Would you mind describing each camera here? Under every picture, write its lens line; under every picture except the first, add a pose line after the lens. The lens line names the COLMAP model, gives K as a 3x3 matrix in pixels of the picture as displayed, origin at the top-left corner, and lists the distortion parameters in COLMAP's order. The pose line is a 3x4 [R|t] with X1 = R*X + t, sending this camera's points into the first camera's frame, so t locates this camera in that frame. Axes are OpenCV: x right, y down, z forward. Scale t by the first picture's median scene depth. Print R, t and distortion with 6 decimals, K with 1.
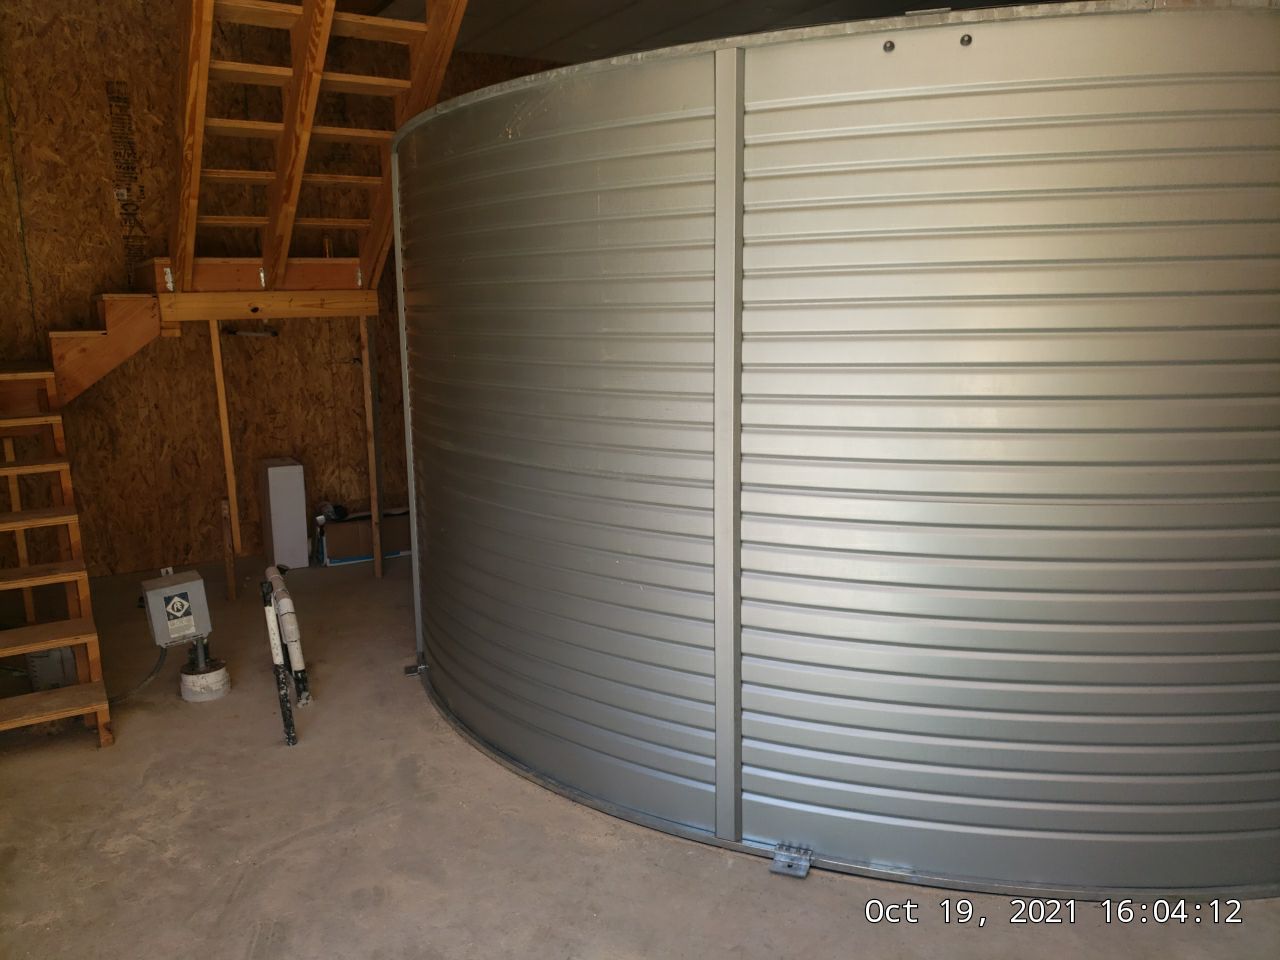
lens RADIAL K [[1030.3, 0, 640.0], [0, 1030.3, 480.0], [0, 0, 1]] dist [0.003614, 0.012032]
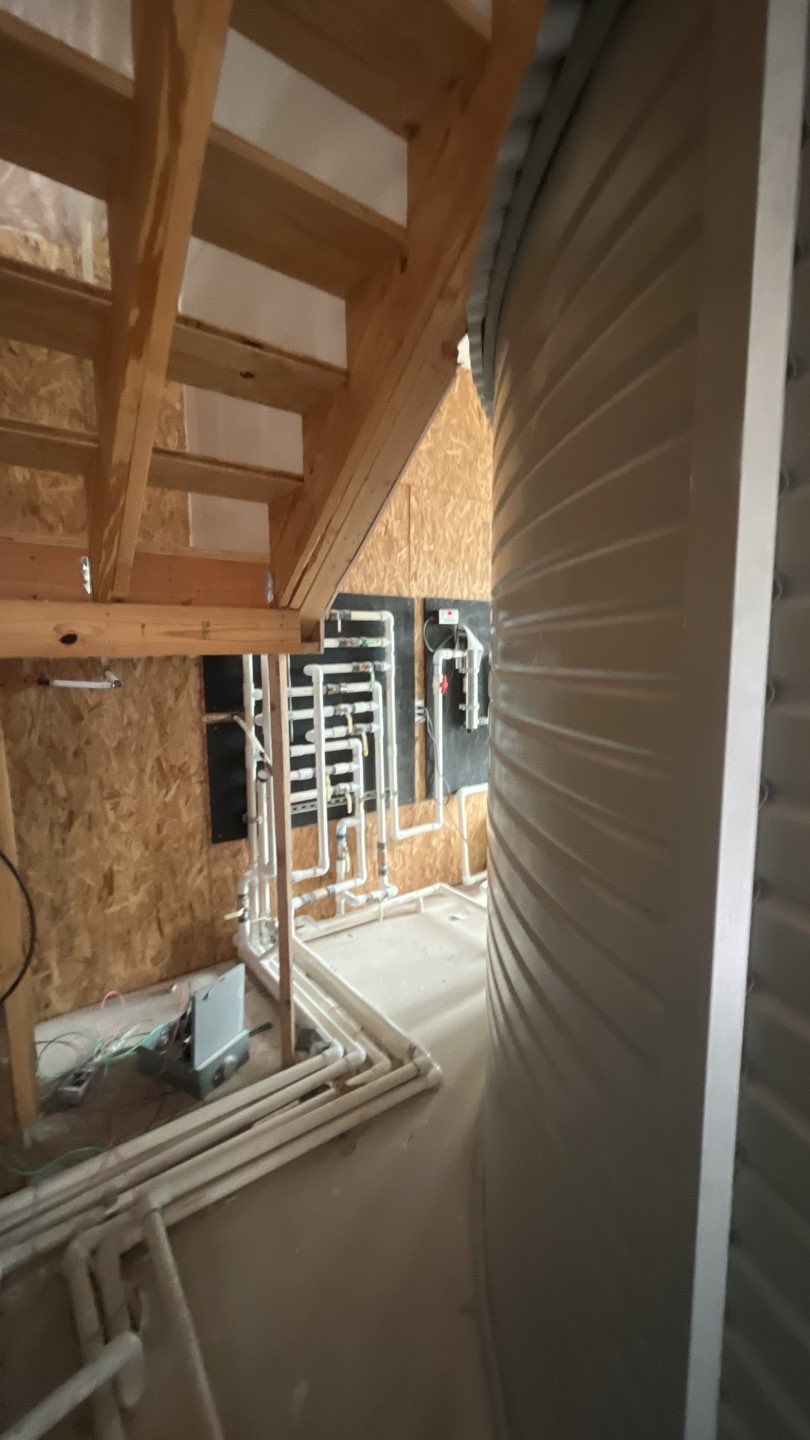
lens RADIAL K [[580.0, 0, 405.0], [0, 580.0, 720.0], [0, 0, 1]] dist [0.000641, -0.000175]
pose [[0.995201, -0.003028, 0.097803, -0.204410], [0.008999, 0.998117, -0.060669, -0.091742], [-0.097435, 0.061258, 0.993355, 0.603778]]
